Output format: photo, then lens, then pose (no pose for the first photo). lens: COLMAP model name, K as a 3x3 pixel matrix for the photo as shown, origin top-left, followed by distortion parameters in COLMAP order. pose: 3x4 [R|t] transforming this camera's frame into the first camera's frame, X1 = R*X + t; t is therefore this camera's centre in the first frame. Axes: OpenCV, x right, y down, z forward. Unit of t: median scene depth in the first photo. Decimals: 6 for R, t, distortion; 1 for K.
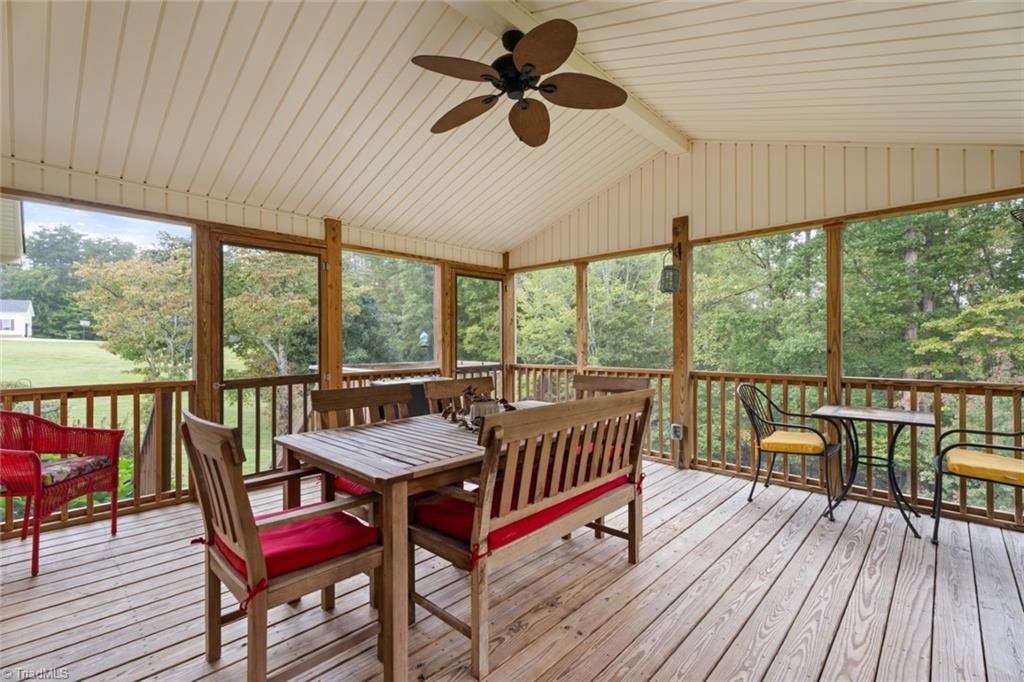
lens RADIAL K [[448.5, 0, 509.2], [0, 448.5, 339.4], [0, 0, 1]] dist [0.000374, -0.000031]
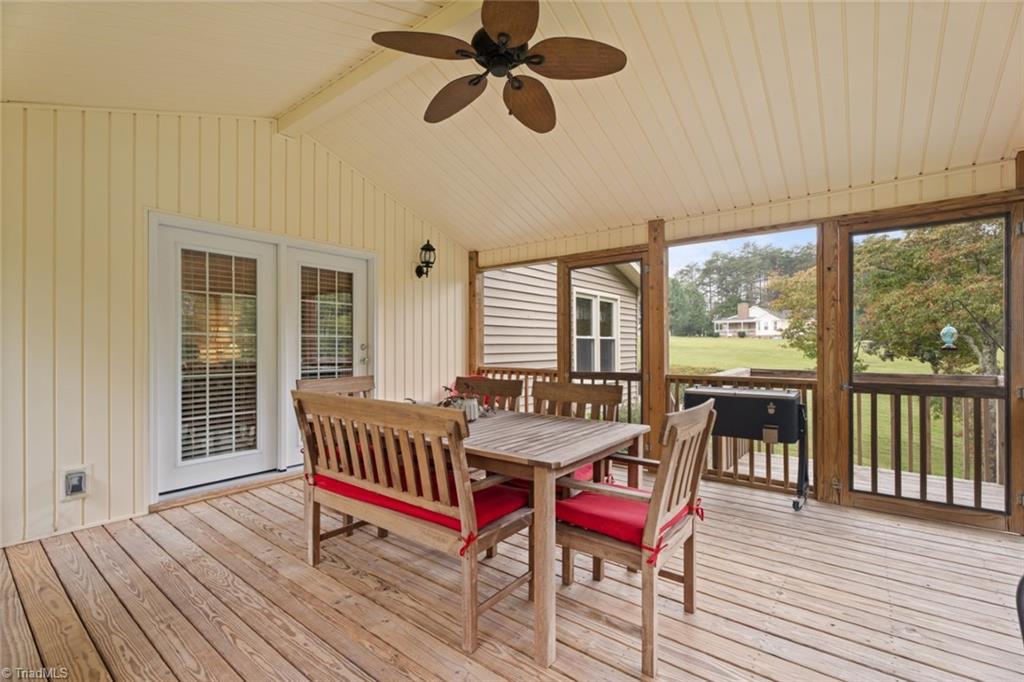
lens RADIAL K [[448.5, 0, 513.3], [0, 448.5, 342.6], [0, 0, 1]] dist [0.000374, -0.000031]
pose [[0.110060, 0.000437, -0.993925, 0.687882], [0.010296, 0.999946, 0.001580, 0.002280], [0.993872, -0.010407, 0.110049, 0.685082]]
